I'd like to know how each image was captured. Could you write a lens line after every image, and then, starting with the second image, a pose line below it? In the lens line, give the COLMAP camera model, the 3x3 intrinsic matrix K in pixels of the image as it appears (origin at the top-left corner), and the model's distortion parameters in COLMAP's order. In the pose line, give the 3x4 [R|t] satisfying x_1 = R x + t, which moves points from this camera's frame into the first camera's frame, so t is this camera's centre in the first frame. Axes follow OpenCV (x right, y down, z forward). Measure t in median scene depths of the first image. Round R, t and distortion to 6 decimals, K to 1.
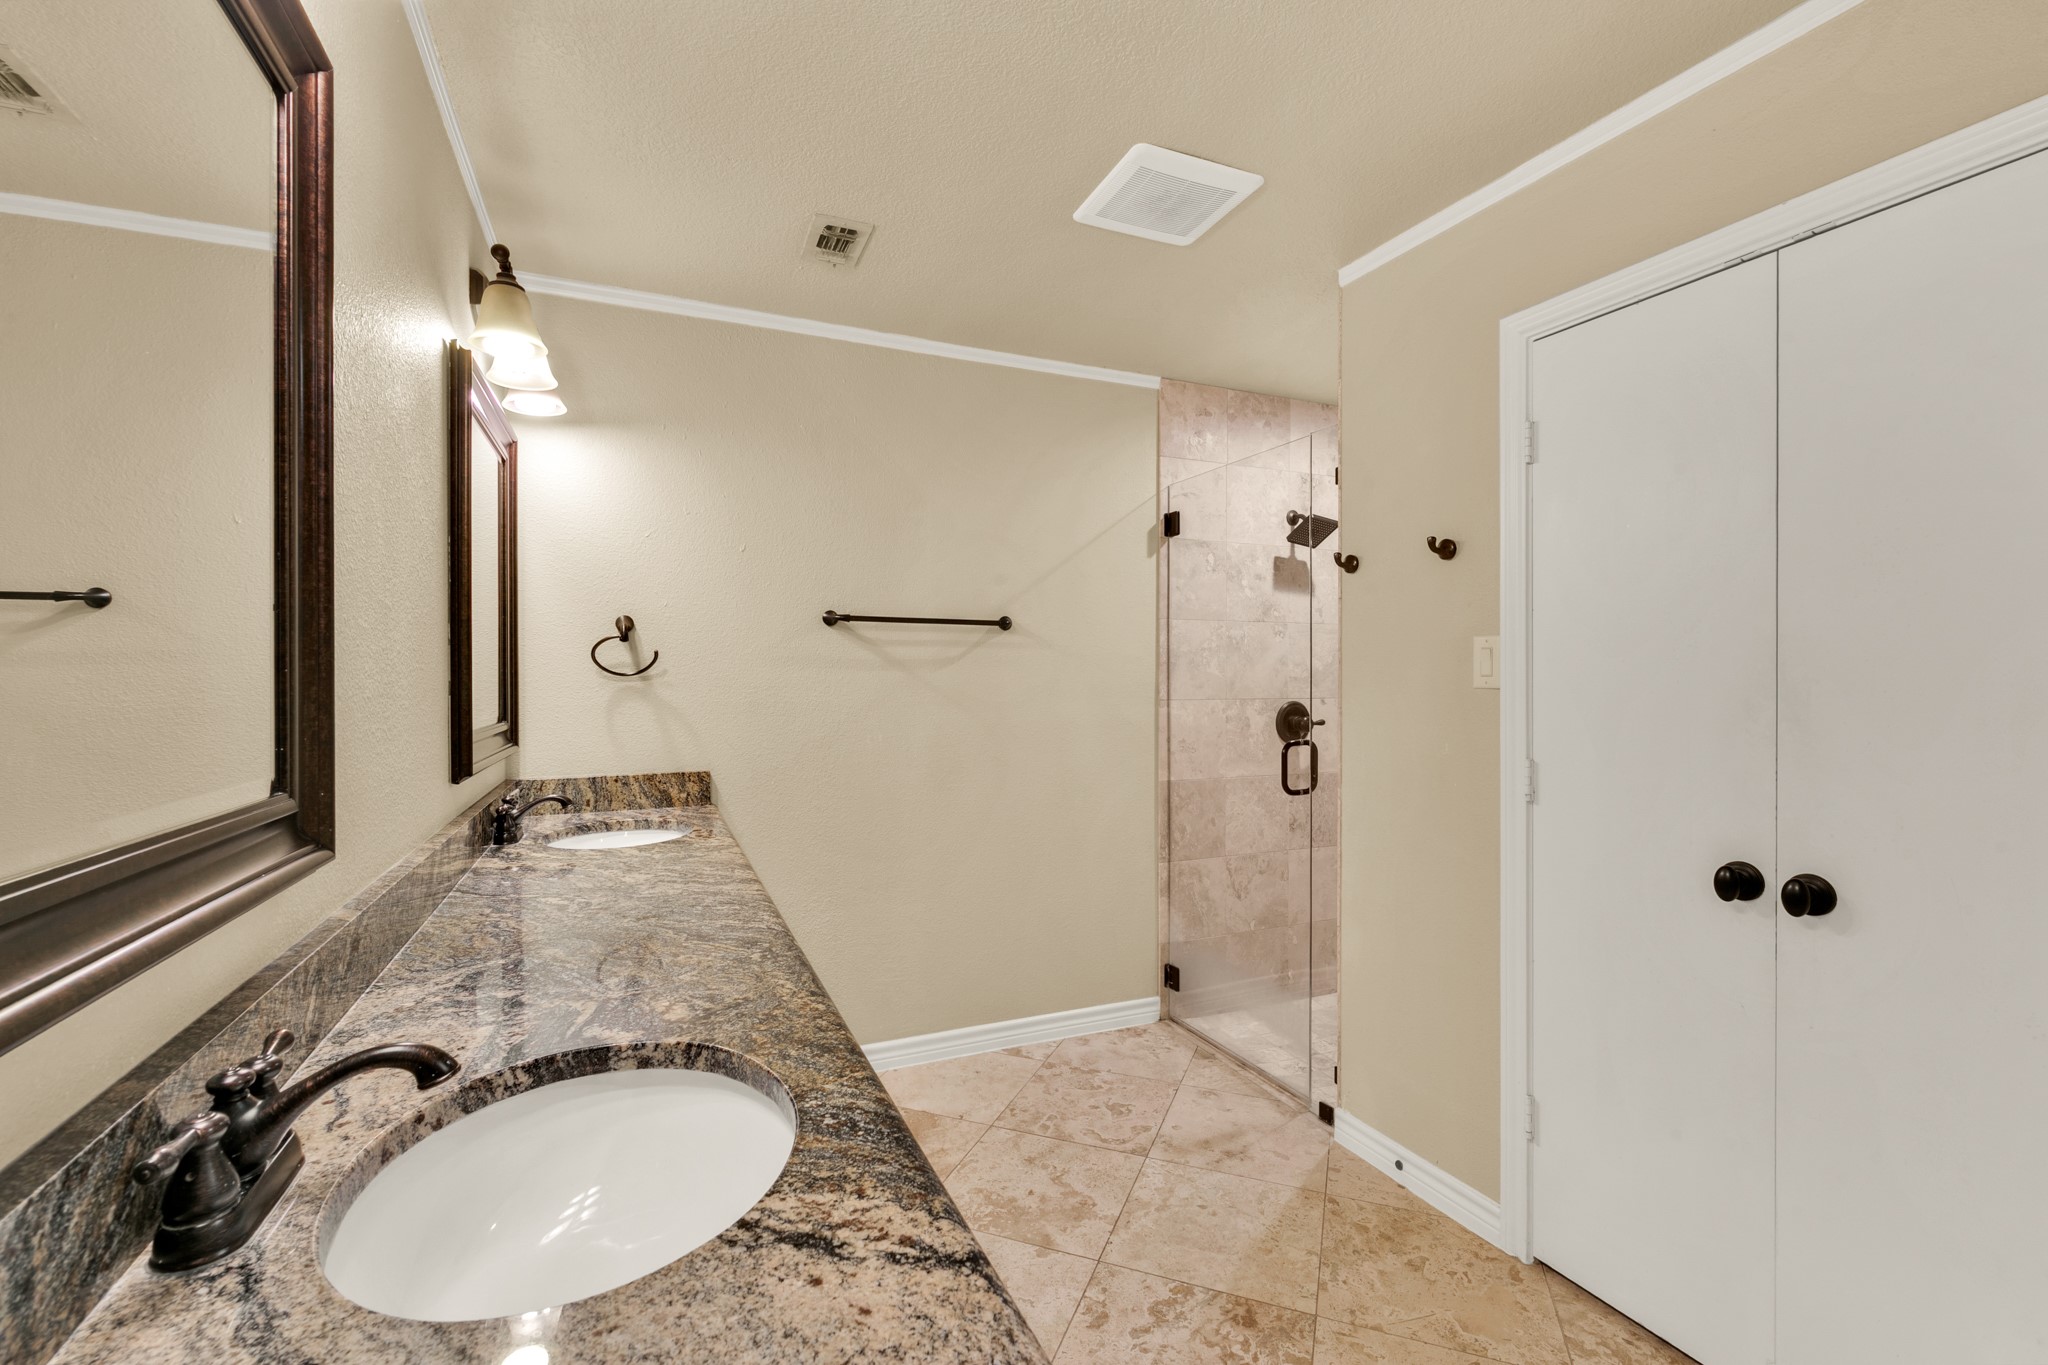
lens RADIAL K [[878.1, 0, 1033.3], [0, 878.1, 680.8], [0, 0, 1]] dist [0.003820, -0.000111]
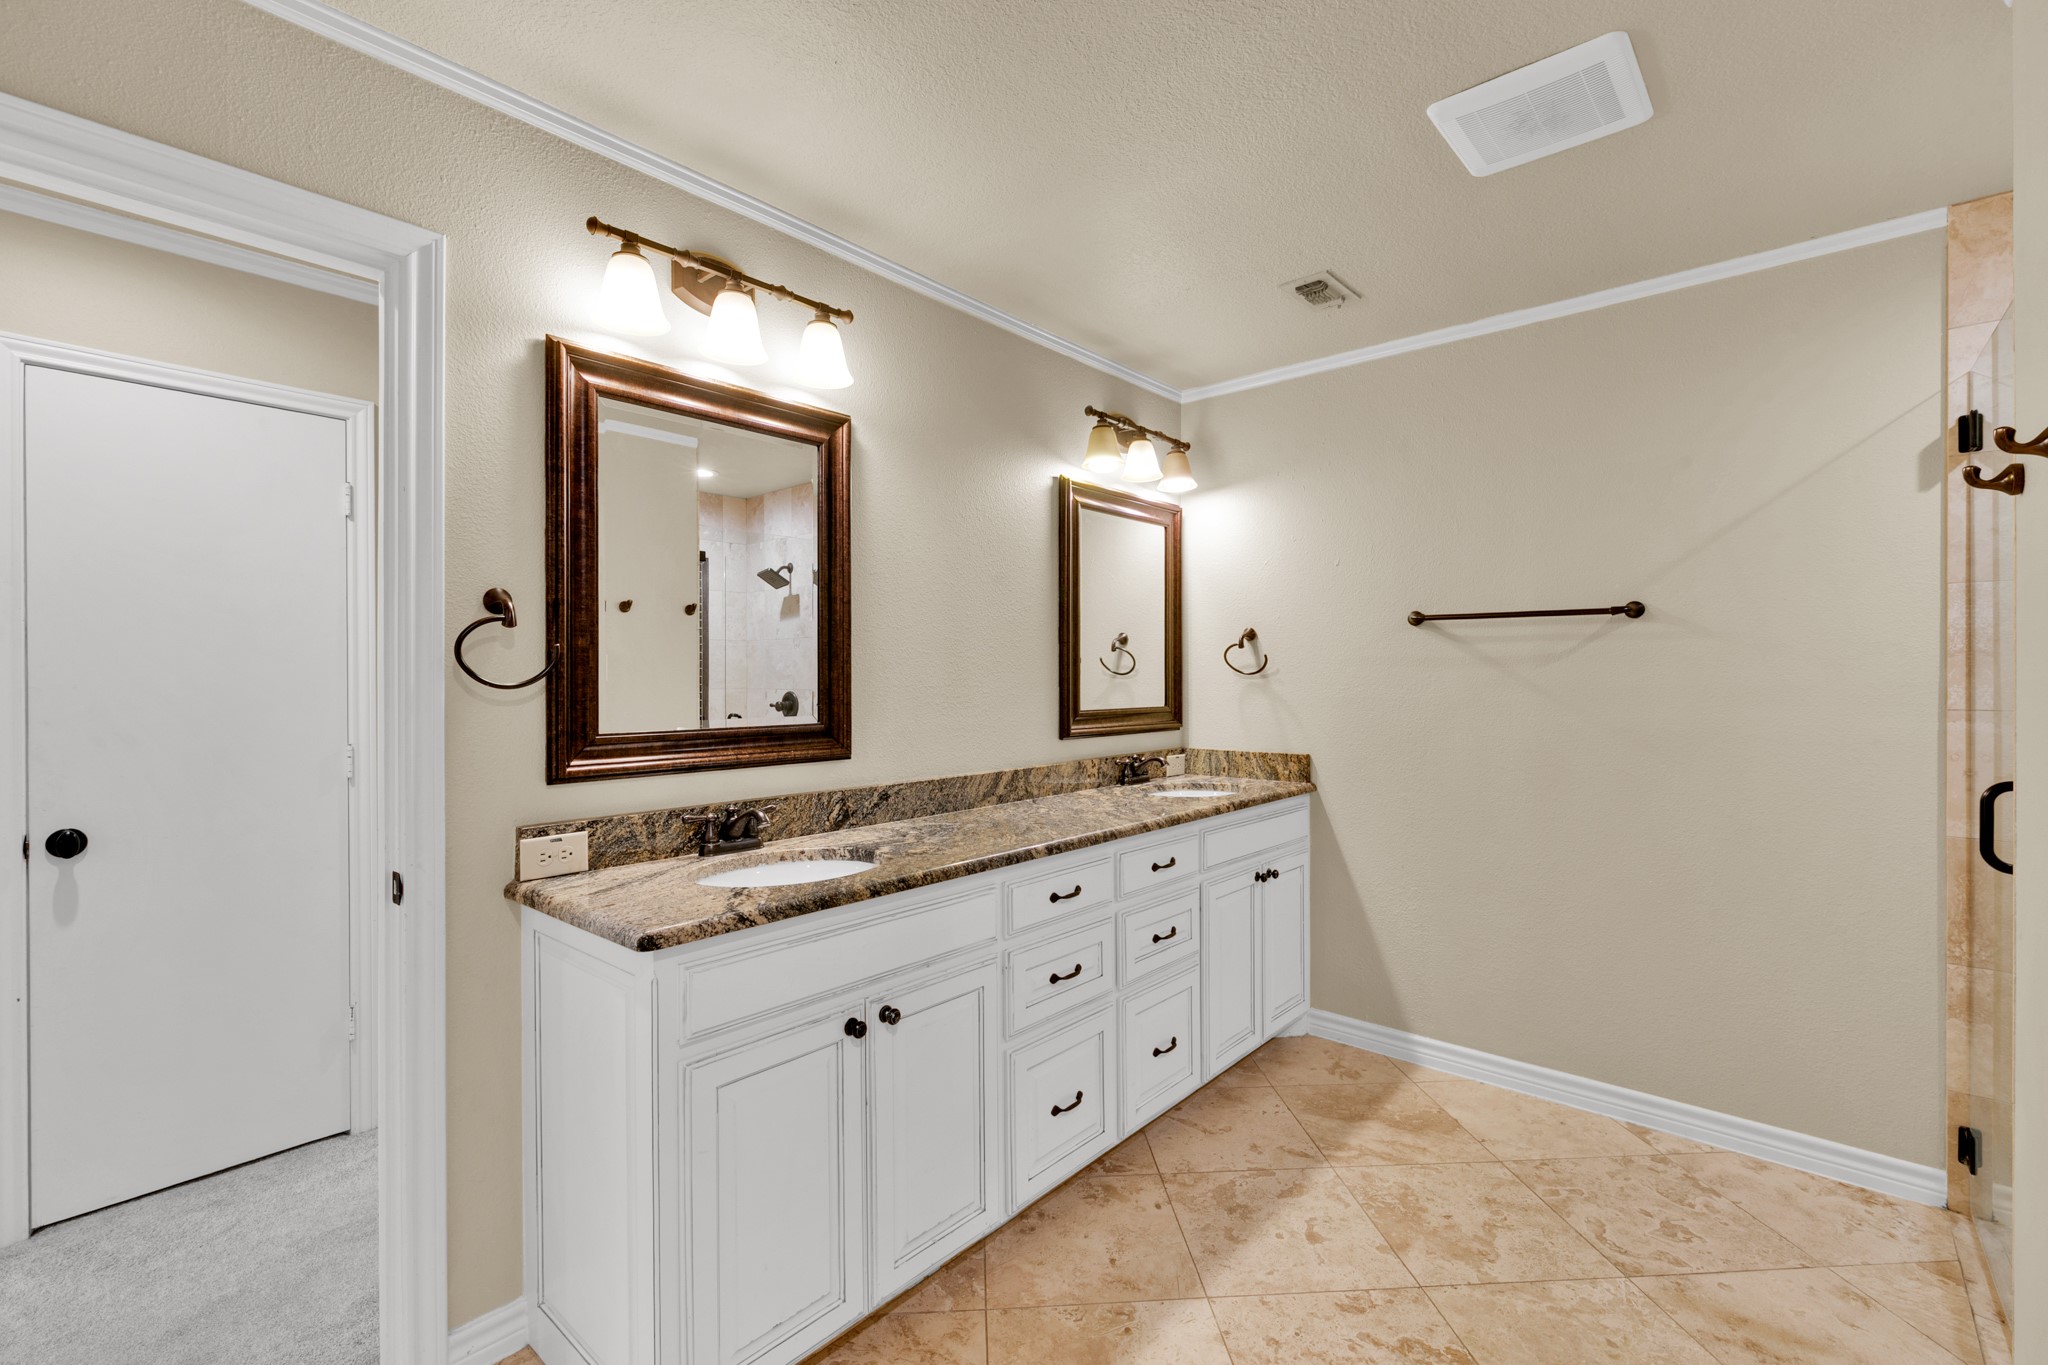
lens RADIAL K [[878.1, 0, 1033.3], [0, 878.1, 680.8], [0, 0, 1]] dist [0.003820, -0.000111]
pose [[0.437057, 0.003746, -0.899426, 0.532016], [-0.002754, 0.999992, 0.002826, 0.000697], [0.899430, 0.001242, 0.437064, 0.145508]]
